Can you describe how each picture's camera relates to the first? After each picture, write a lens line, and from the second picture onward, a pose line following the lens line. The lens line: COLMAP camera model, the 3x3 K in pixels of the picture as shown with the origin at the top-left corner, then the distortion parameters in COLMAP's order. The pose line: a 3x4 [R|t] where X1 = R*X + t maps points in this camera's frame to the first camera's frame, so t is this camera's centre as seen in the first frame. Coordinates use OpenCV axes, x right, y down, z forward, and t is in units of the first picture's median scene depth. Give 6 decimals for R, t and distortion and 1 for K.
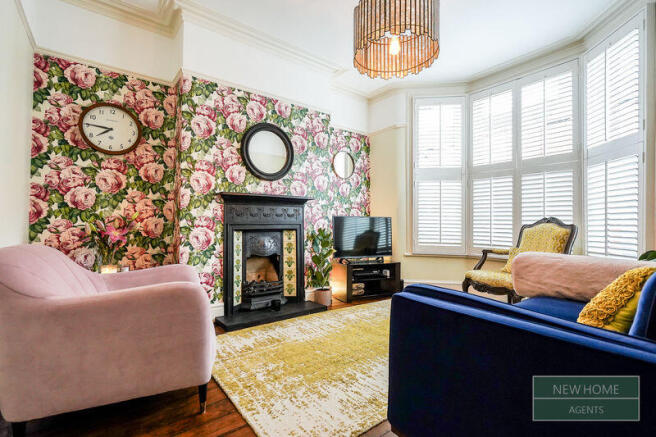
lens RADIAL K [[300.7, 0, 323.8], [0, 300.7, 216.9], [0, 0, 1]] dist [-0.002587, 0.002109]
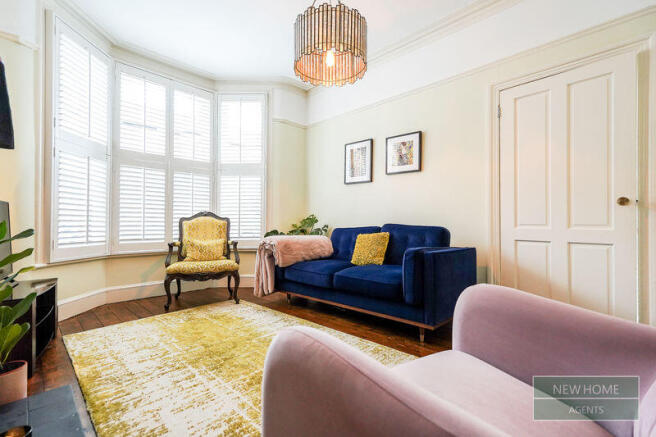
lens RADIAL K [[300.7, 0, 323.4], [0, 300.7, 220.9], [0, 0, 1]] dist [-0.002587, 0.002109]
pose [[-0.159474, -0.015744, 0.987077, -0.497803], [-0.035987, 0.999301, 0.010125, 0.008227], [-0.986546, -0.033908, -0.159929, 0.633488]]
